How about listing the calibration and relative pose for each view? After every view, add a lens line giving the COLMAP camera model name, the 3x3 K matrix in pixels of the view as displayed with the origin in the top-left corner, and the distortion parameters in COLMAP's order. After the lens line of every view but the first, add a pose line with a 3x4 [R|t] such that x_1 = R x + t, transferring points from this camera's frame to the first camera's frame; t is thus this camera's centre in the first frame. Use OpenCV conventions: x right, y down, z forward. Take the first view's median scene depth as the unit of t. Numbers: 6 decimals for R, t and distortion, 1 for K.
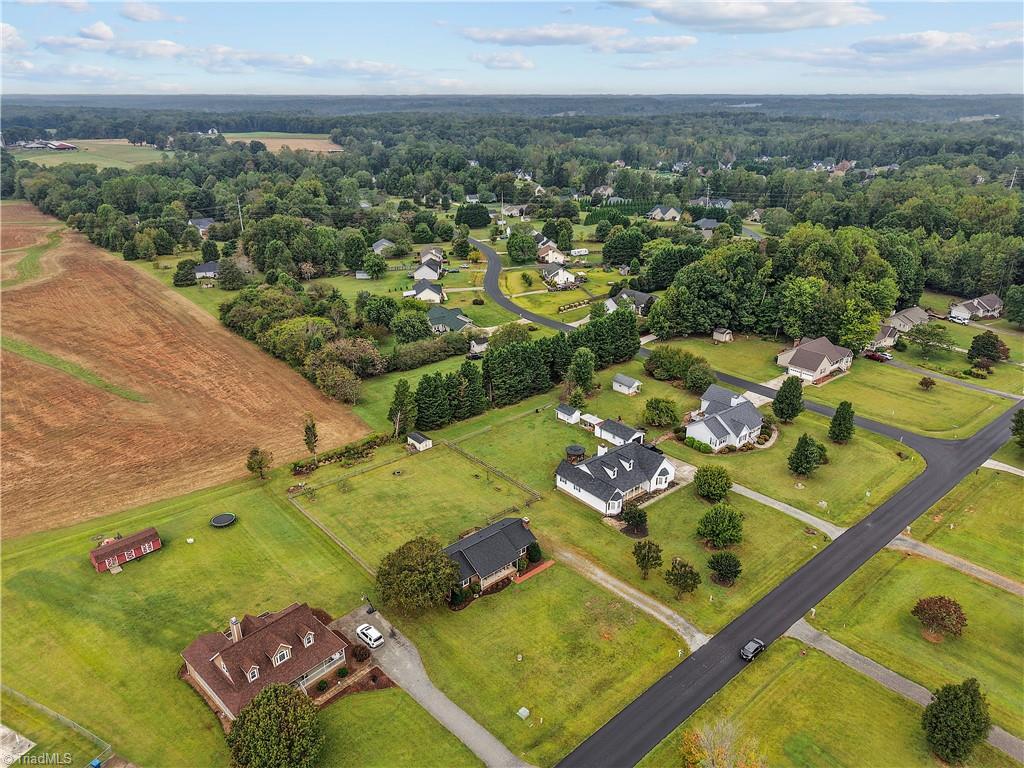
lens RADIAL K [[685.1, 0, 512.0], [0, 685.1, 384.0], [0, 0, 1]] dist [0.053317, -0.060816]
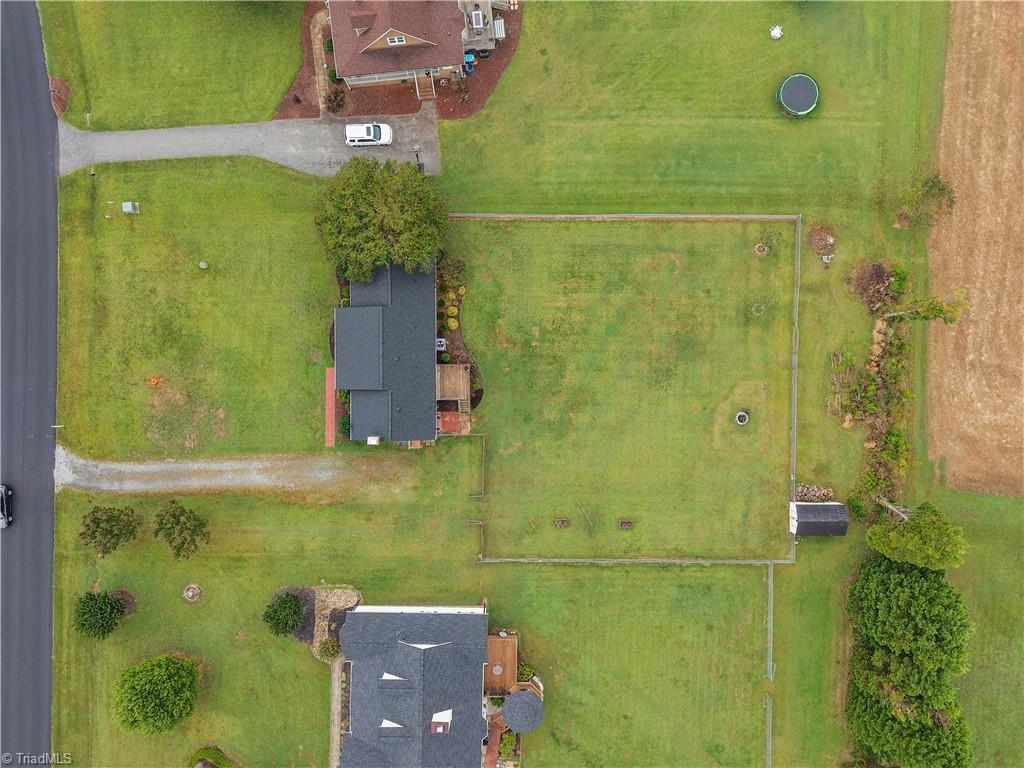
lens RADIAL K [[700.4, 0, 512.0], [0, 700.4, 384.0], [0, 0, 1]] dist [0.013311, -0.002528]
pose [[-0.654621, 0.755950, 0.003288, -0.079132], [-0.298858, -0.262789, 0.917401, -0.306568], [0.694374, 0.599568, 0.397949, 0.699997]]
